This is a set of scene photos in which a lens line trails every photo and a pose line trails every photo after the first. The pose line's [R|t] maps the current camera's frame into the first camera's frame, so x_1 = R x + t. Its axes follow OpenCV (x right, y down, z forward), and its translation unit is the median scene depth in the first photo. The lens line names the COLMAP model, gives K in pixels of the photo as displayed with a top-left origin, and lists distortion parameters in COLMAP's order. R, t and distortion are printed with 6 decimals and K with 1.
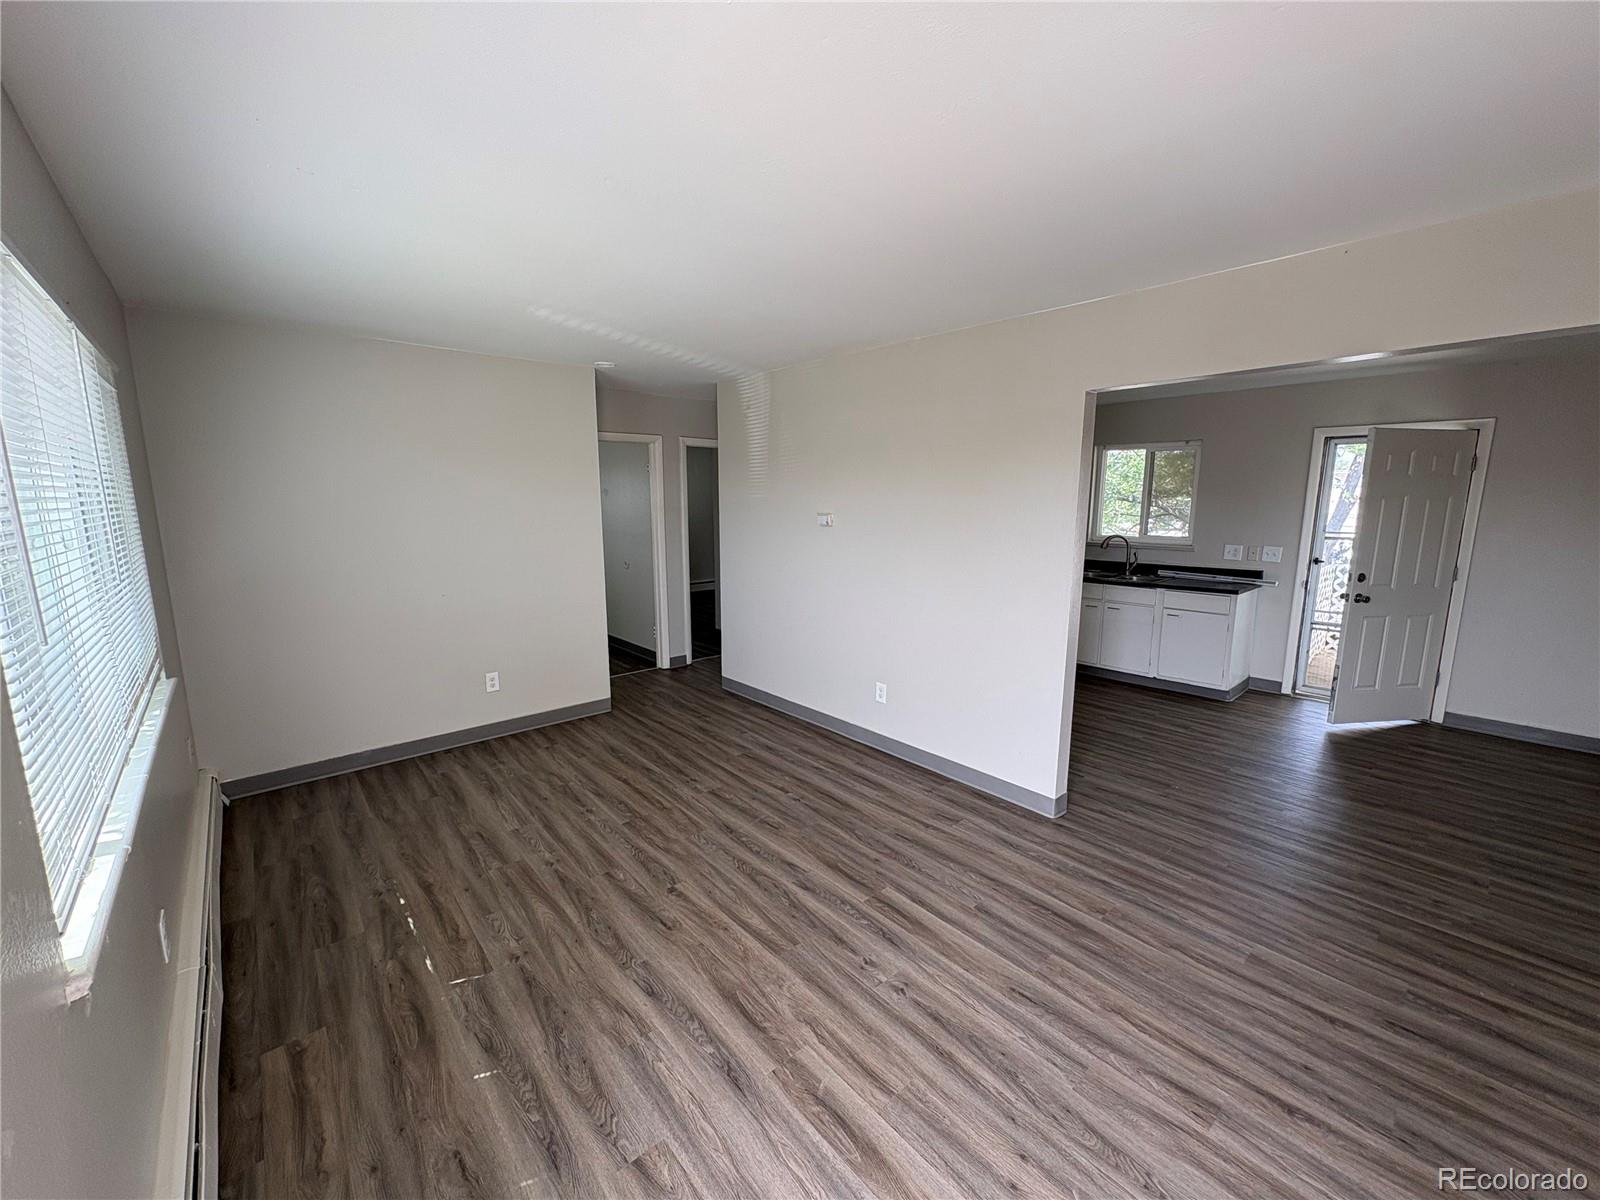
lens RADIAL K [[634.6, 0, 800.0], [0, 634.6, 600.0], [0, 0, 1]] dist [0.000594, 0.000323]
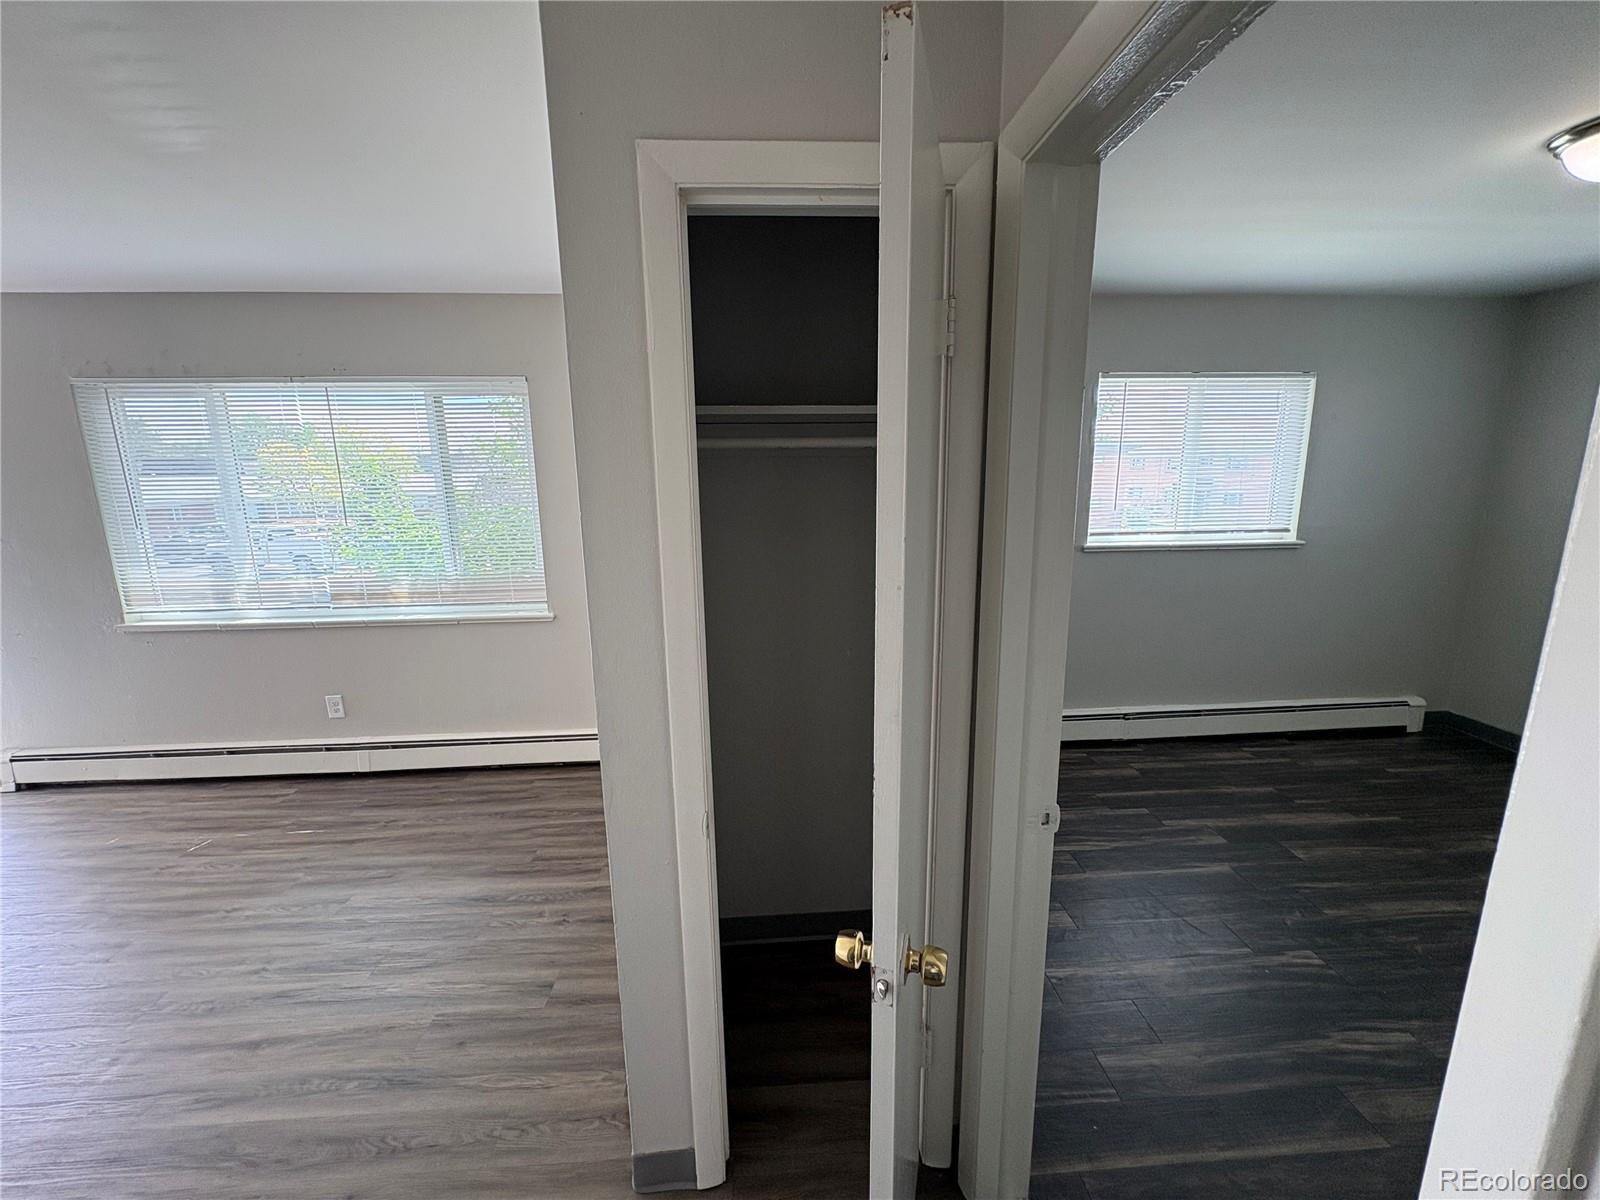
lens RADIAL K [[634.6, 0, 800.0], [0, 634.6, 600.0], [0, 0, 1]] dist [0.000594, 0.000323]
pose [[-0.614195, 0.168595, -0.770934, -0.298439], [-0.110475, 0.948923, 0.295534, -0.353323], [0.781383, 0.266684, -0.564199, 2.153648]]
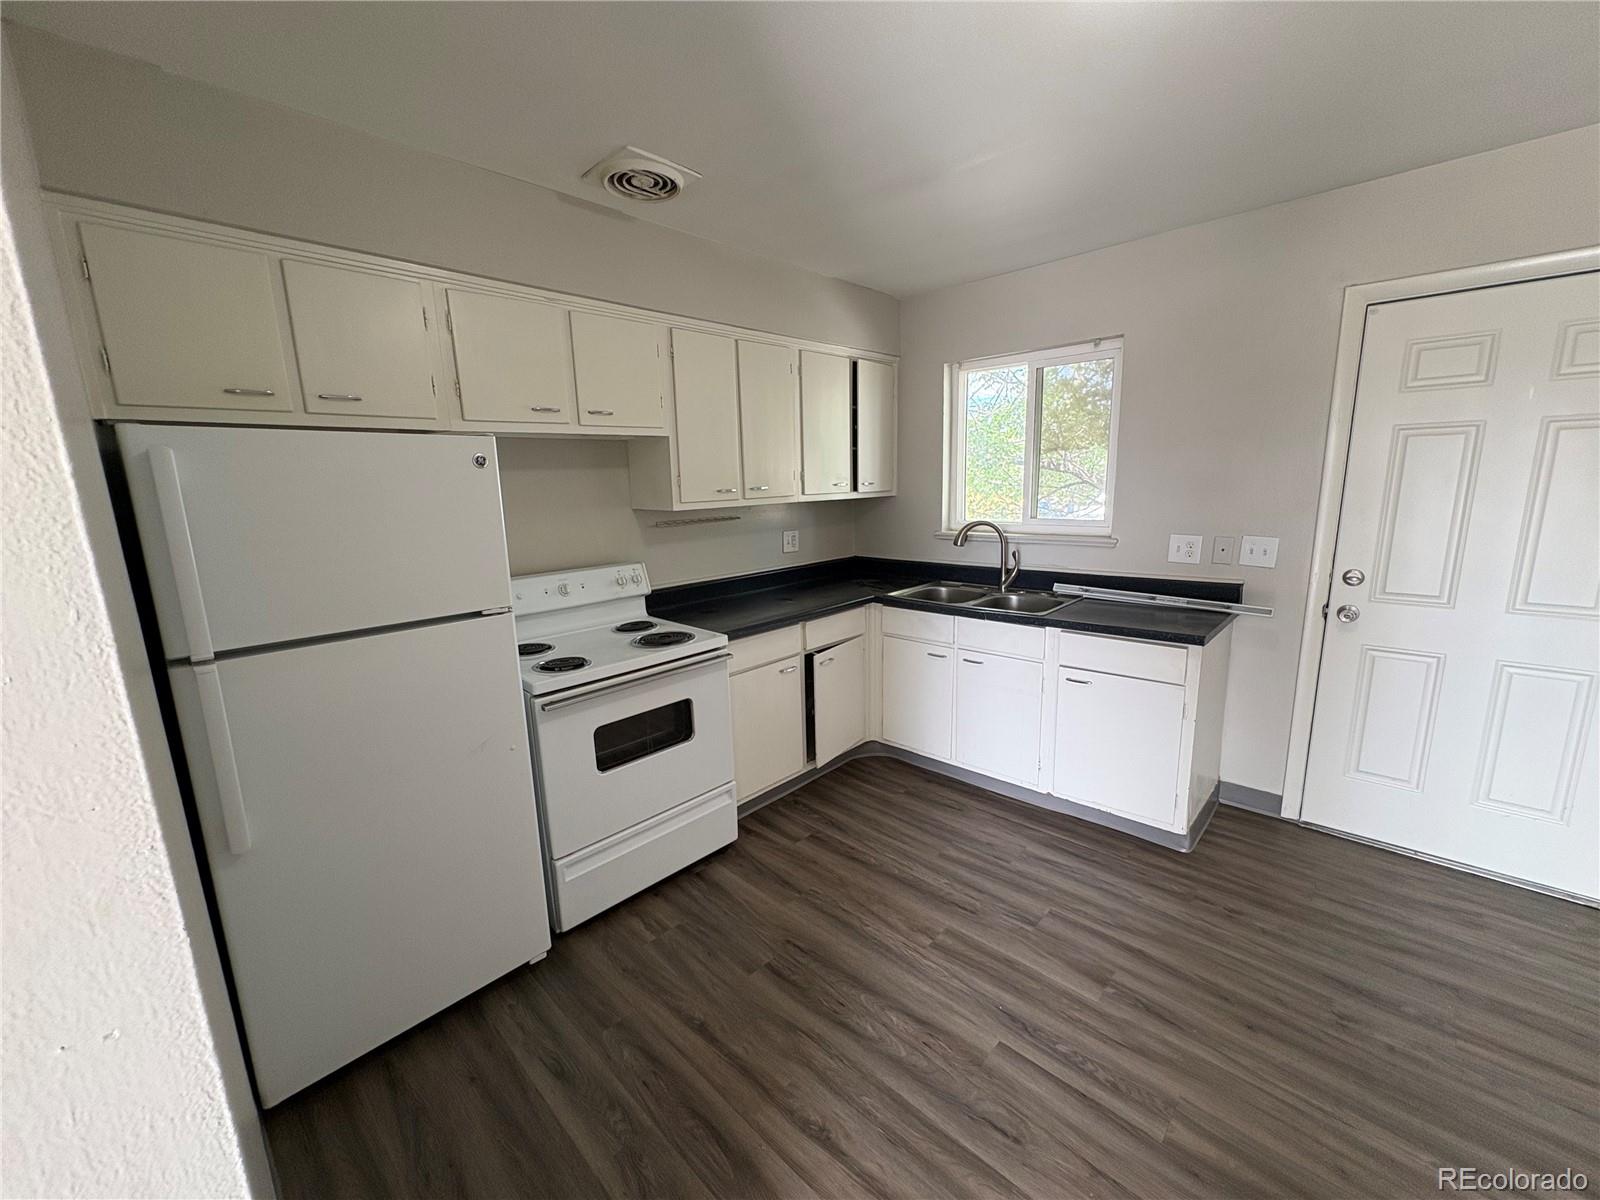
lens RADIAL K [[634.6, 0, 800.0], [0, 634.6, 600.0], [0, 0, 1]] dist [0.000594, 0.000323]
pose [[0.995879, -0.043437, 0.079608, 0.665464], [0.040983, 0.998641, 0.032206, -0.130423], [-0.080899, -0.028811, 0.996306, 1.040784]]
